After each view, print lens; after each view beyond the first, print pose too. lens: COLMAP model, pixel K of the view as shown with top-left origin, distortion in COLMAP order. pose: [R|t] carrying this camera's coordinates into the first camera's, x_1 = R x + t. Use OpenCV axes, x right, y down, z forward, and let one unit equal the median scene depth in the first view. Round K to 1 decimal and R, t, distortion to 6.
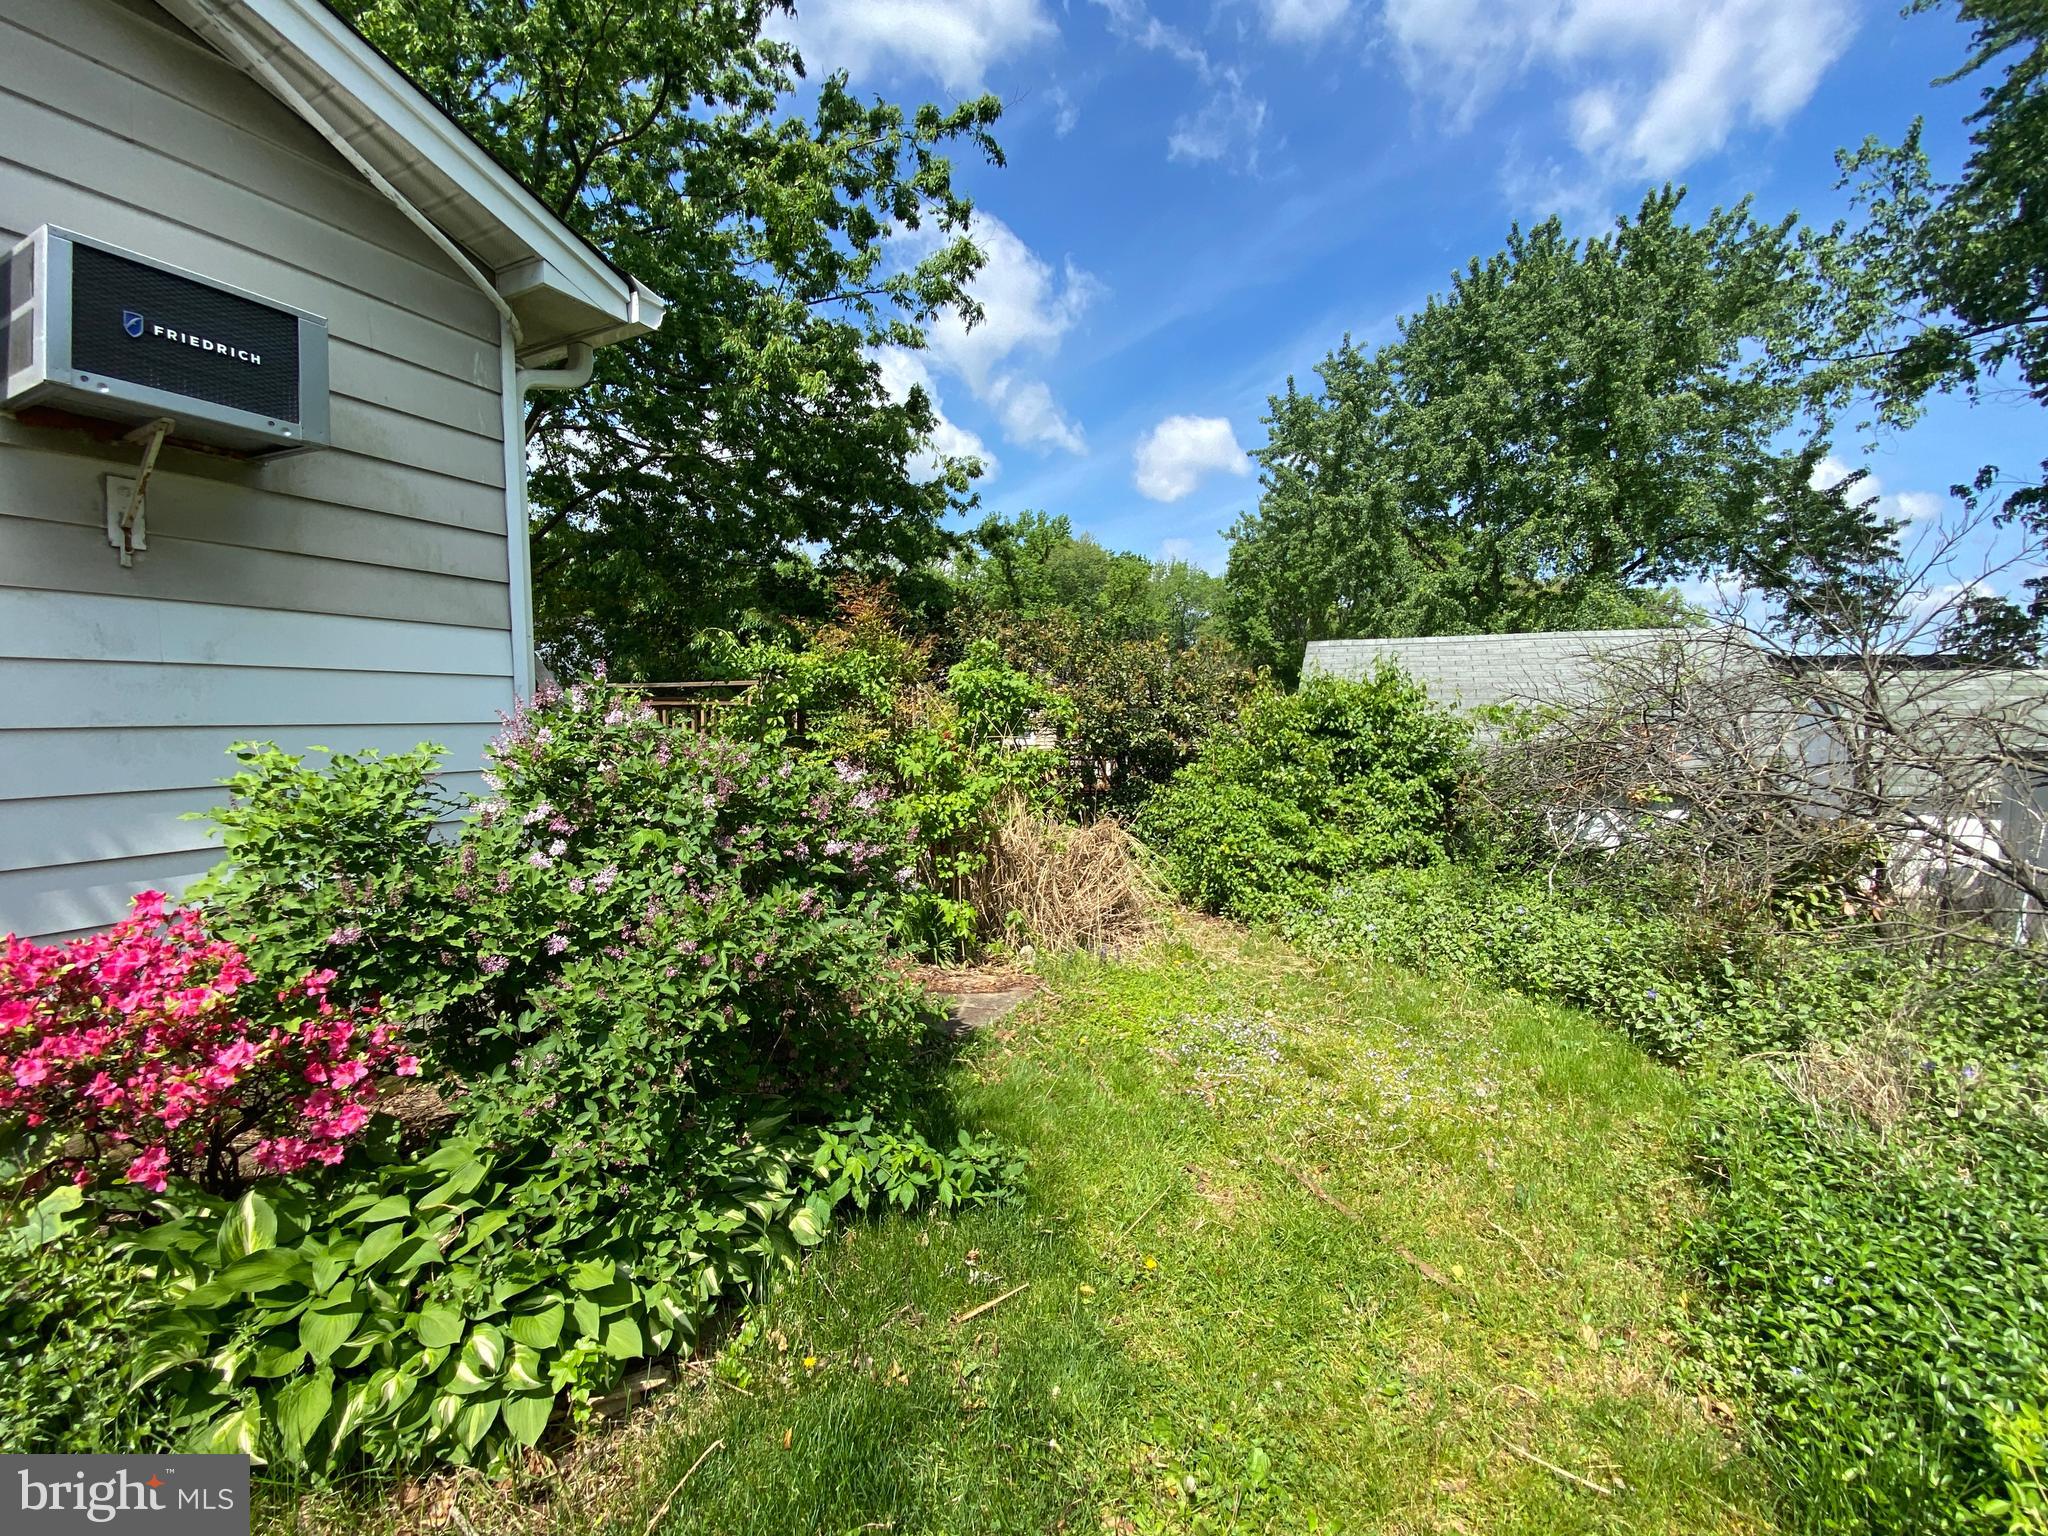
lens RADIAL K [[826.7, 0, 1014.8], [0, 826.7, 765.5], [0, 0, 1]] dist [0.038151, -0.034666]
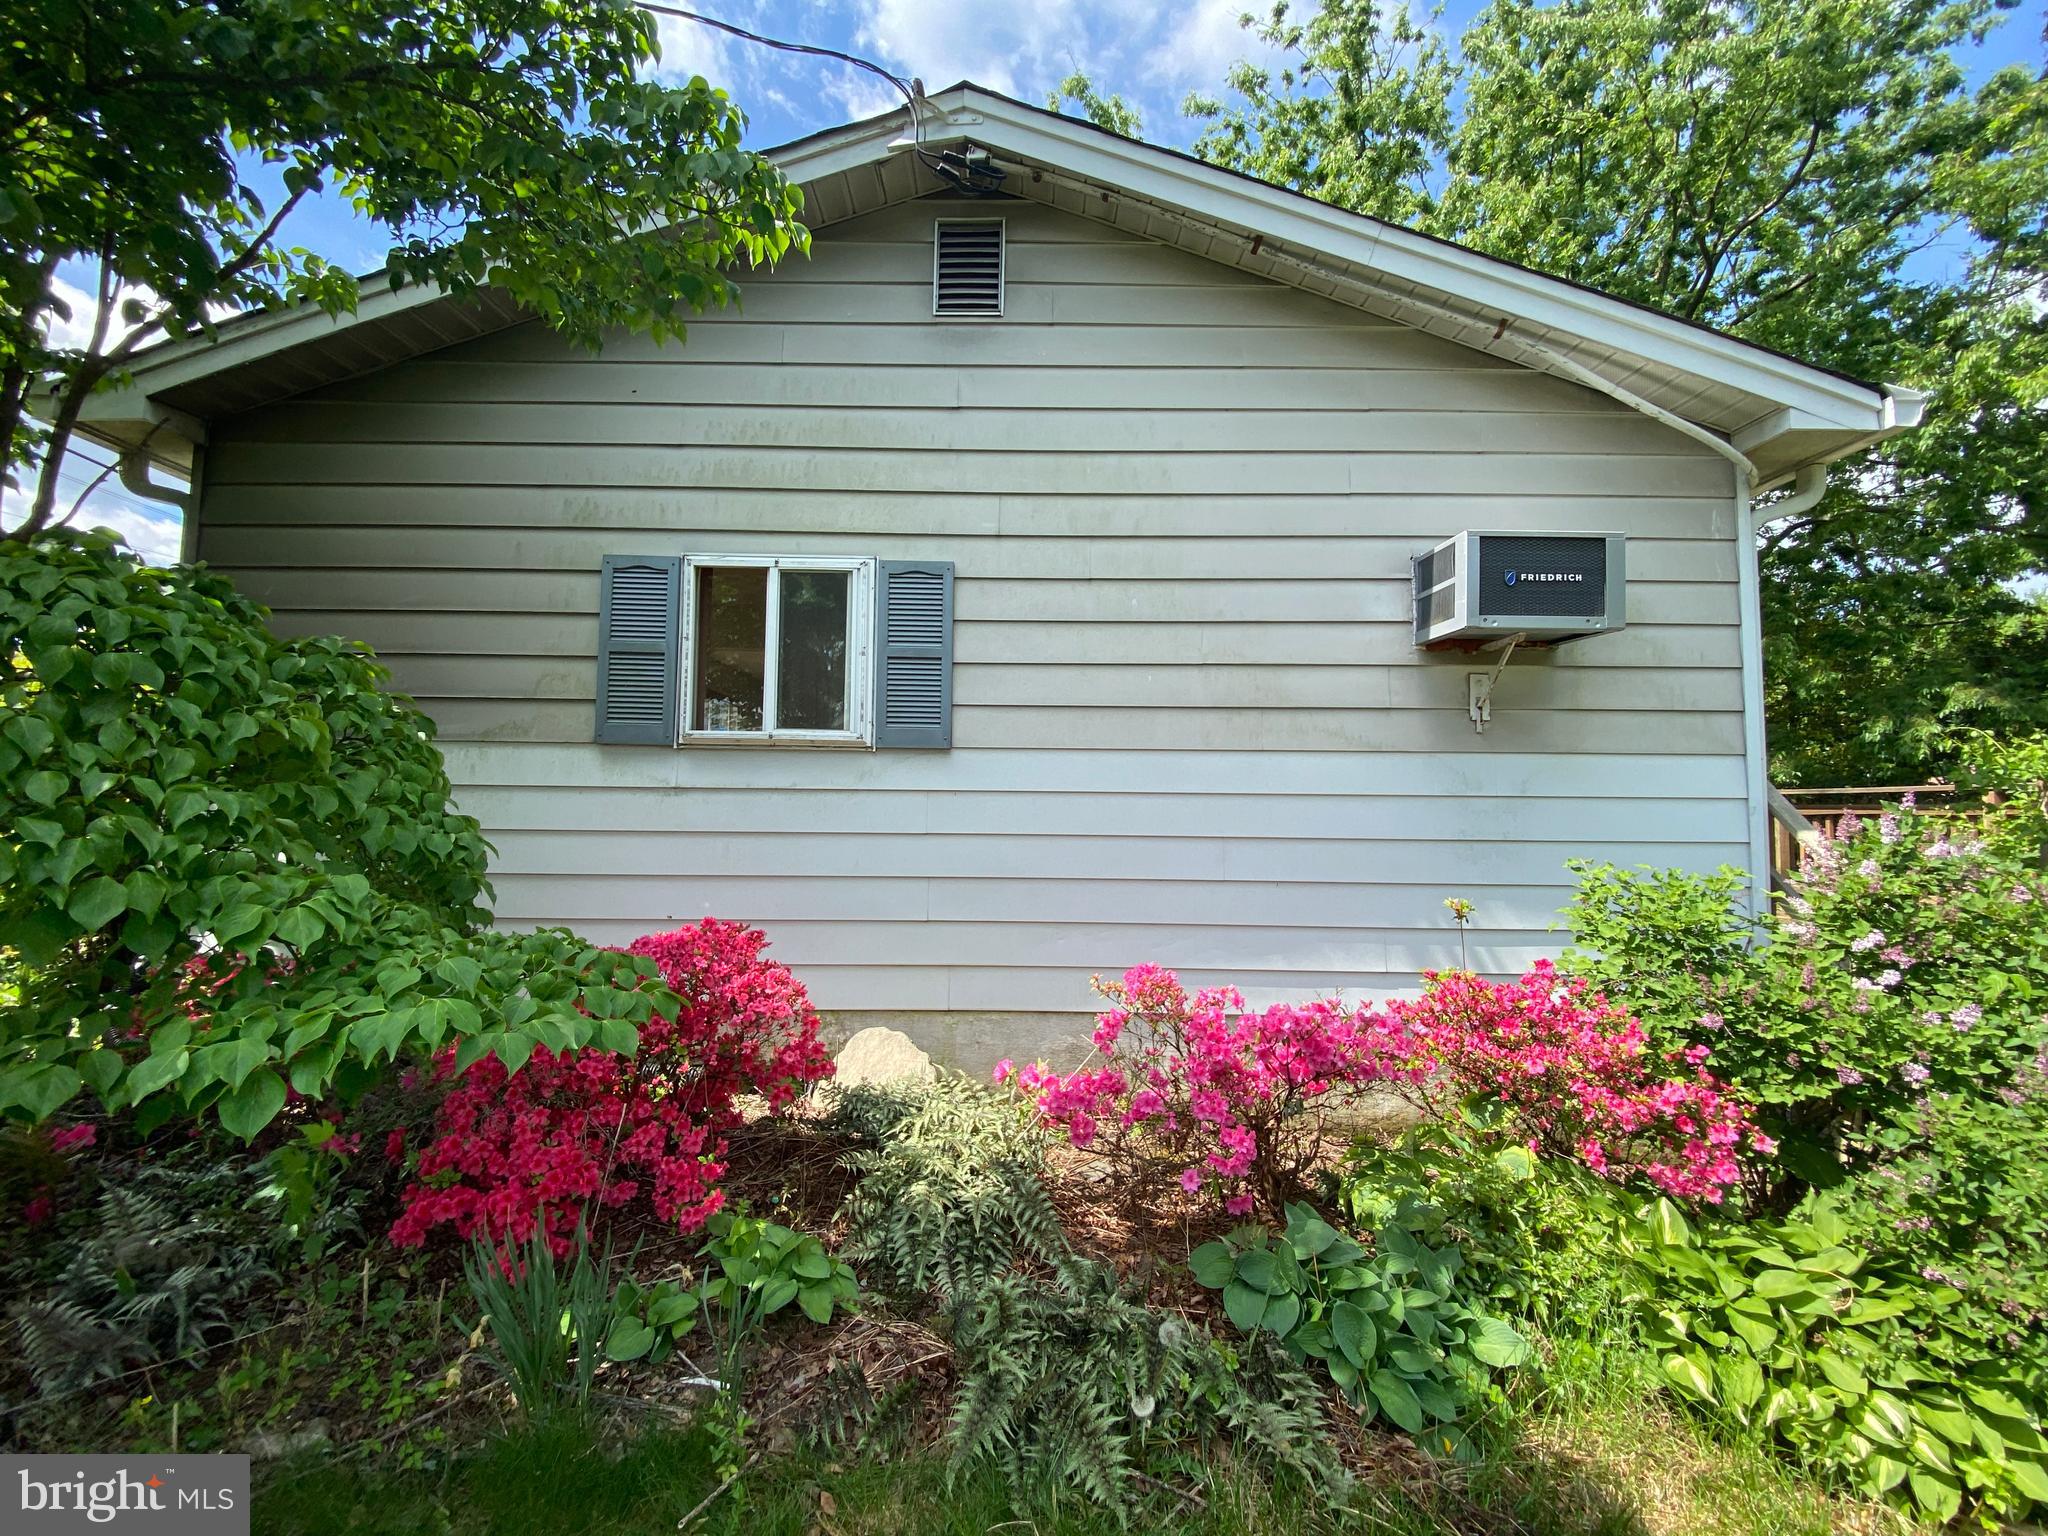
lens RADIAL K [[839.4, 0, 1024.0], [0, 839.4, 768.0], [0, 0, 1]] dist [0.001455, -0.012158]
pose [[0.437006, -0.037616, -0.898671, -0.095500], [-0.061015, 0.995584, -0.071343, -0.023801], [0.897386, 0.086010, 0.432781, -0.482673]]
